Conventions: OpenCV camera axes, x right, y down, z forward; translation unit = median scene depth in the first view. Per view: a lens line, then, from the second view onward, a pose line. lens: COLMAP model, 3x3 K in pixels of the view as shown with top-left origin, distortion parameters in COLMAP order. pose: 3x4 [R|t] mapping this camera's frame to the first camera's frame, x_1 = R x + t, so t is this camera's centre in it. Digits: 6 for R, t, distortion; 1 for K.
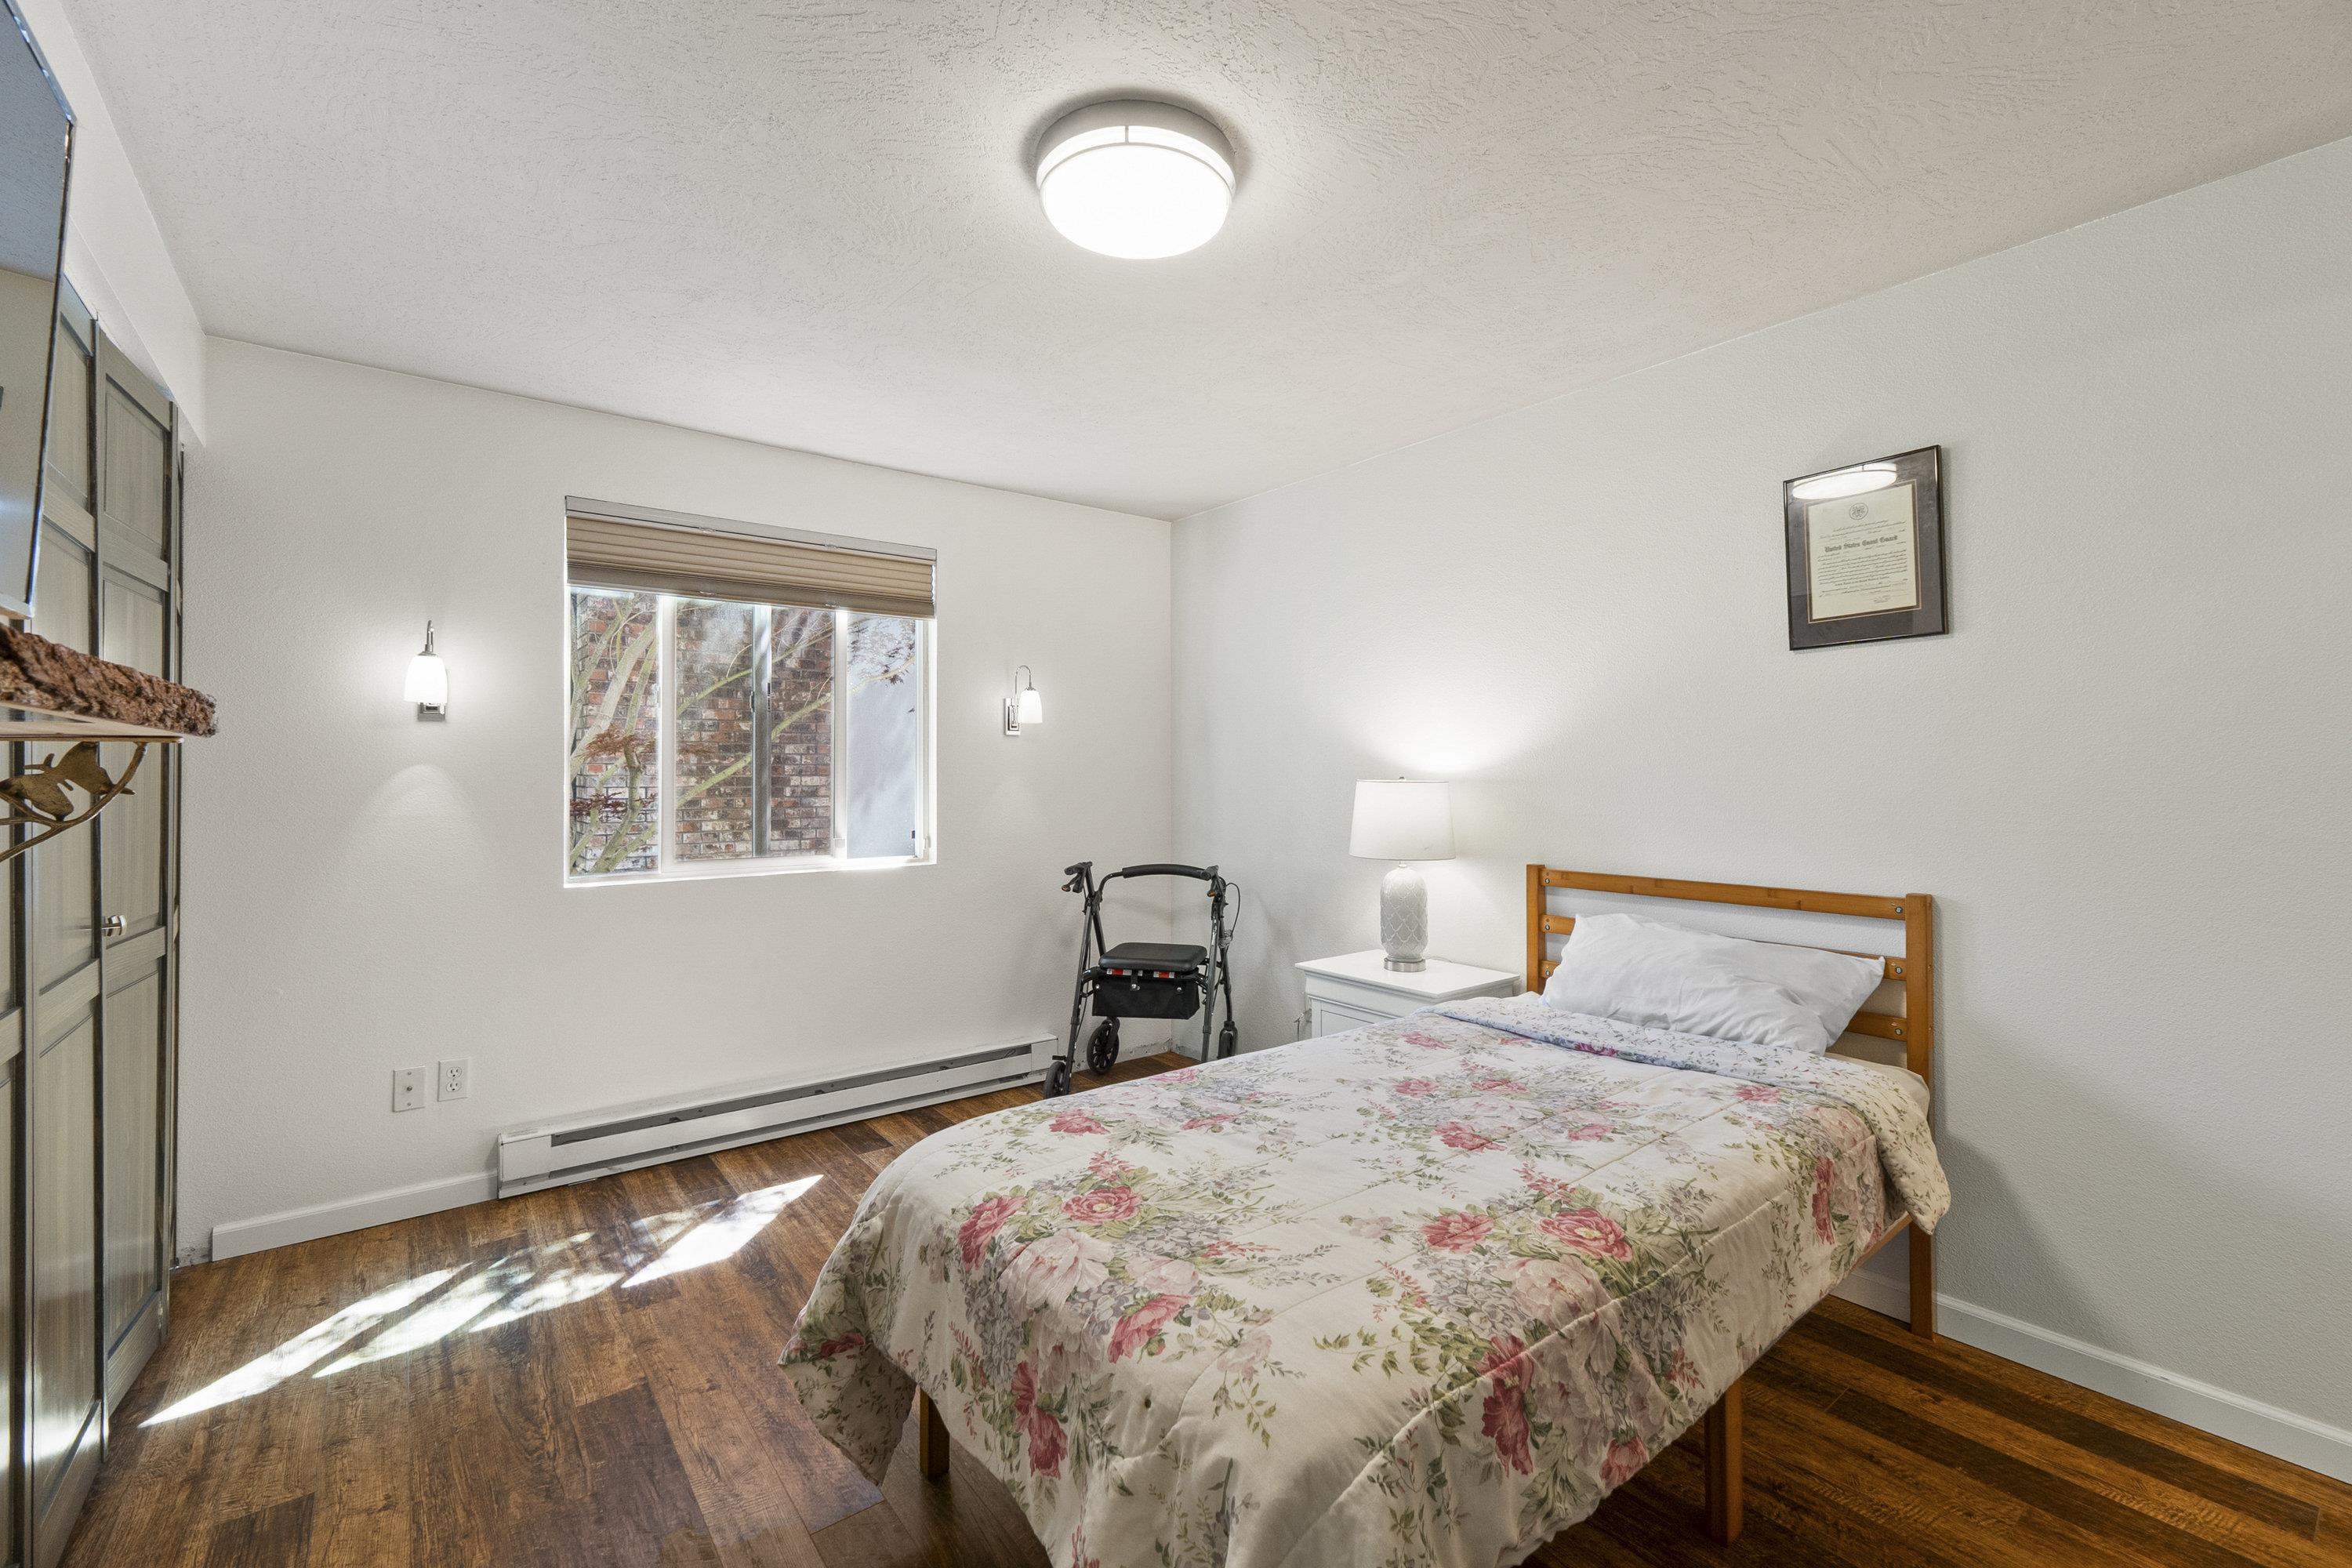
lens RADIAL K [[988.3, 0, 1163.8], [0, 988.3, 782.4], [0, 0, 1]] dist [0.003895, 0.002057]
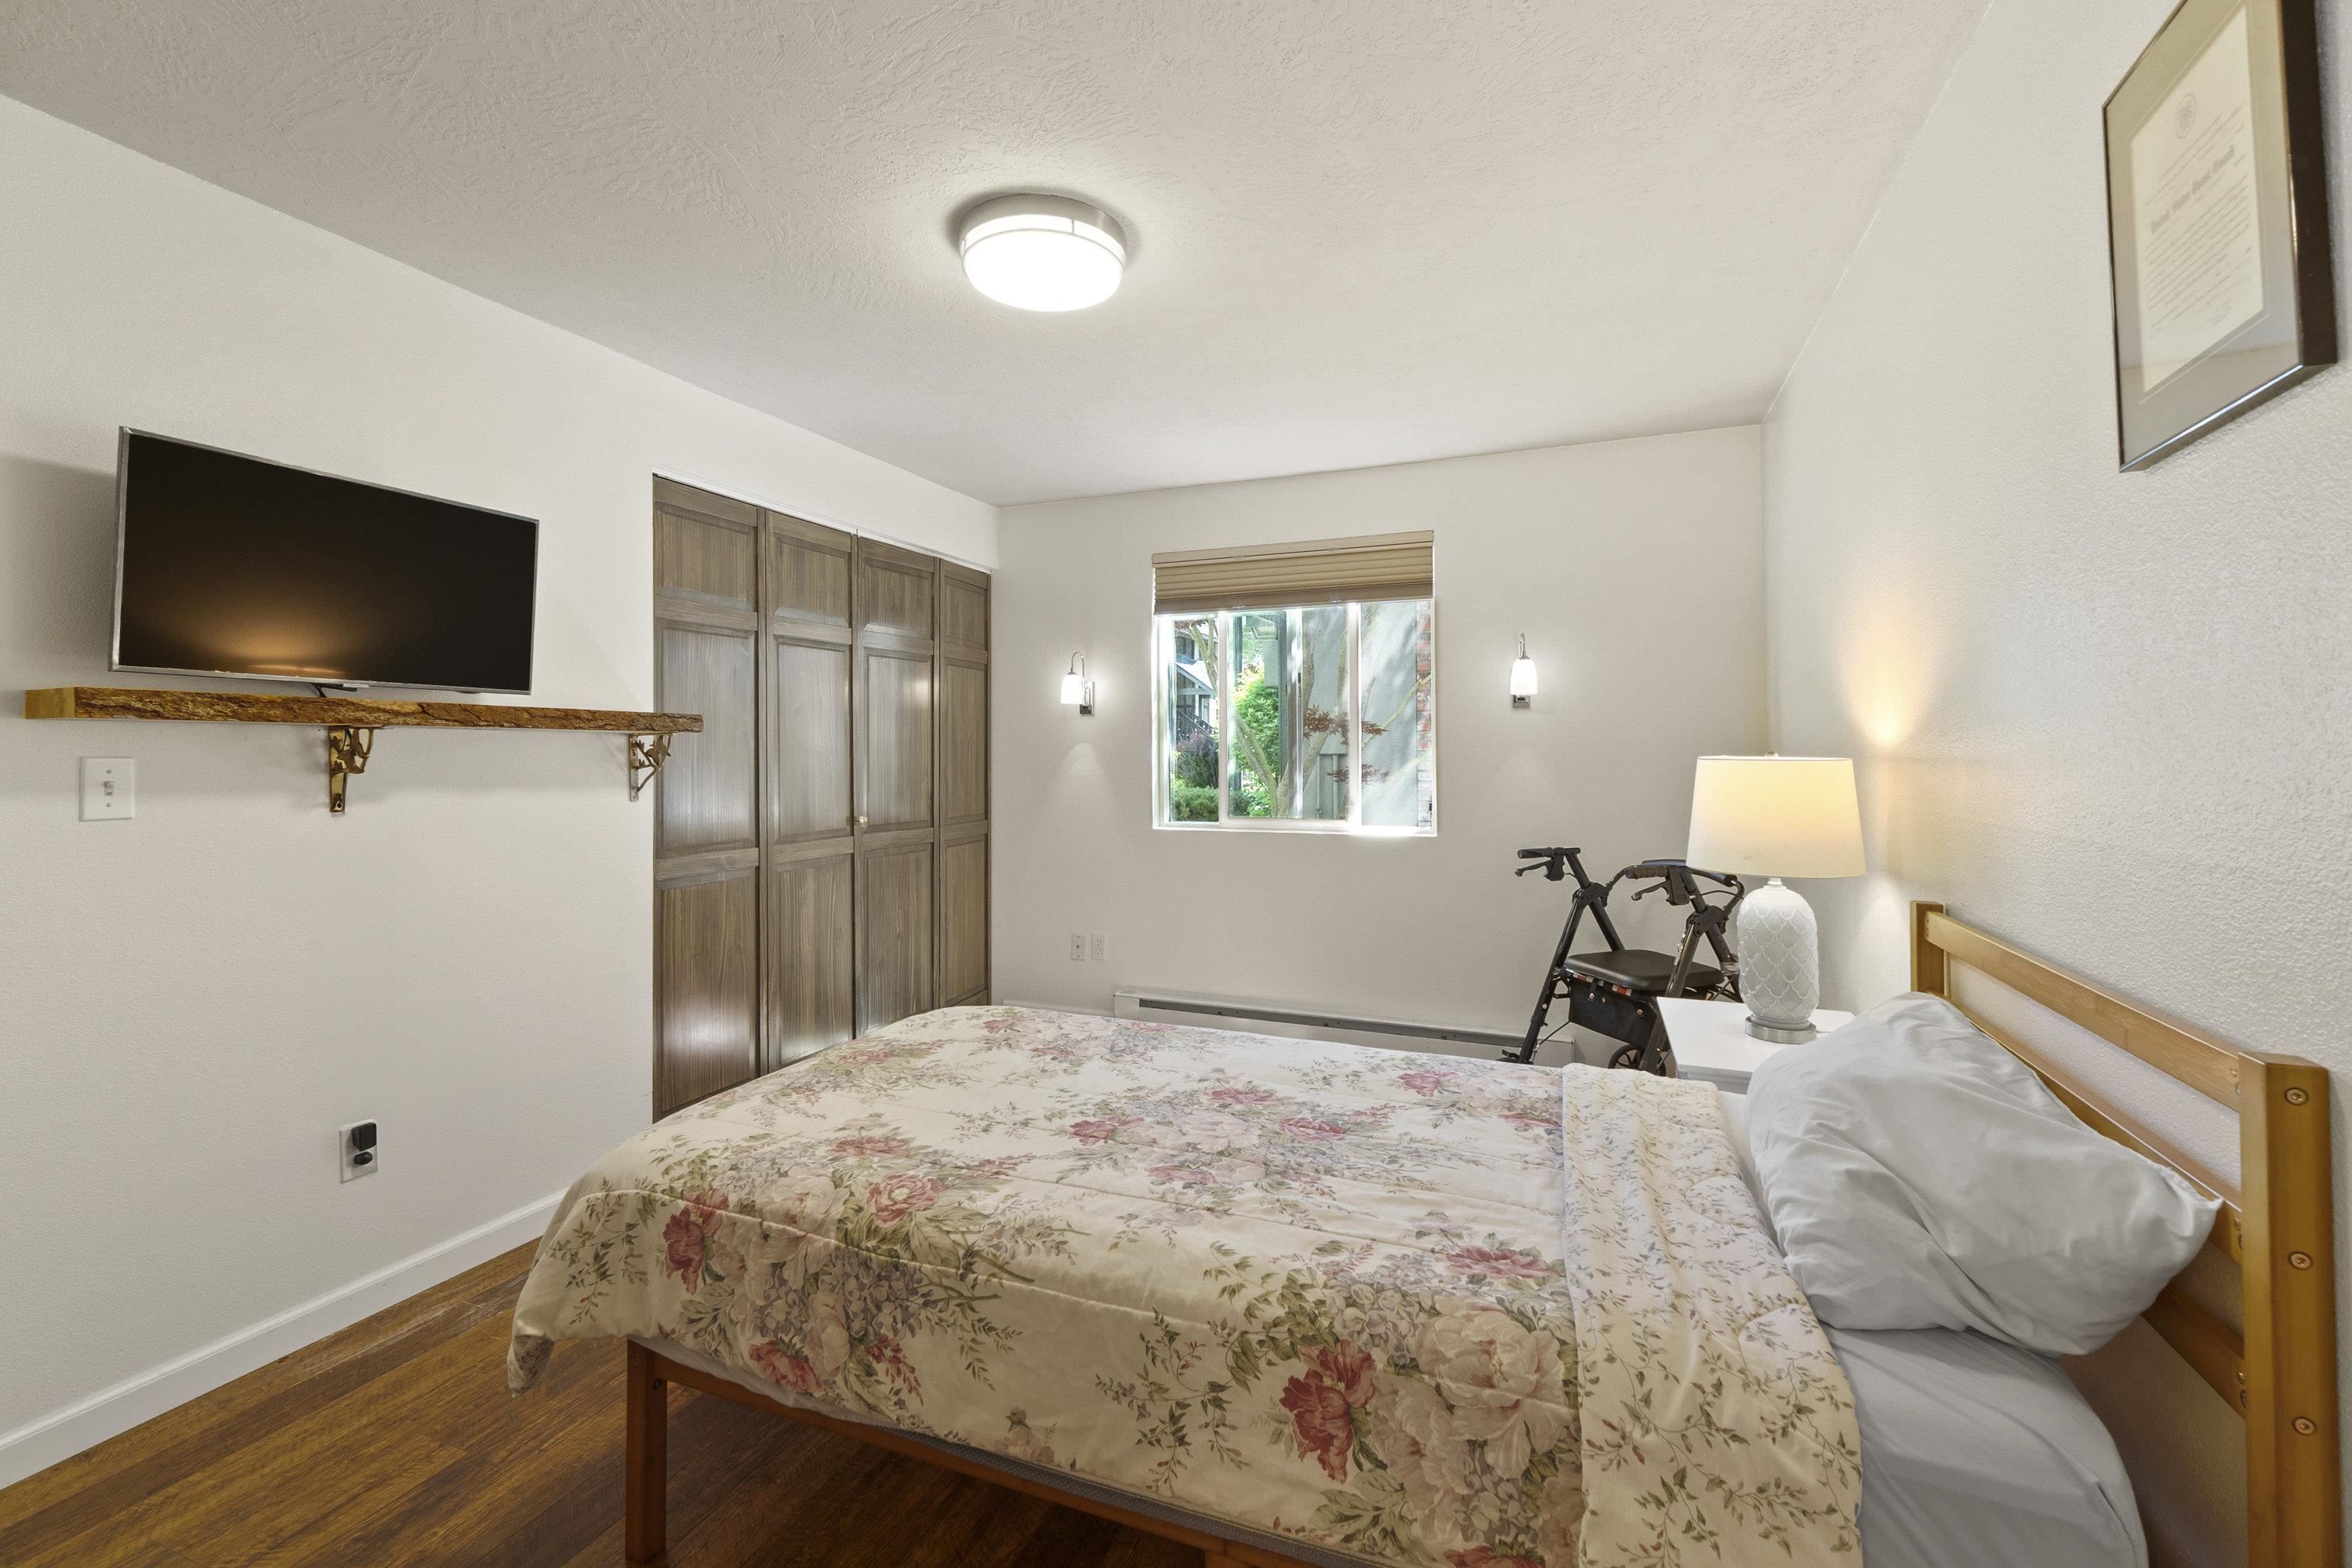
lens RADIAL K [[988.3, 0, 1203.7], [0, 988.3, 767.6], [0, 0, 1]] dist [0.003895, 0.002057]
pose [[0.508744, 0.014043, -0.860803, 1.177646], [-0.007798, 0.999901, 0.011704, 0.000849], [0.860883, 0.000758, 0.508803, 0.604849]]
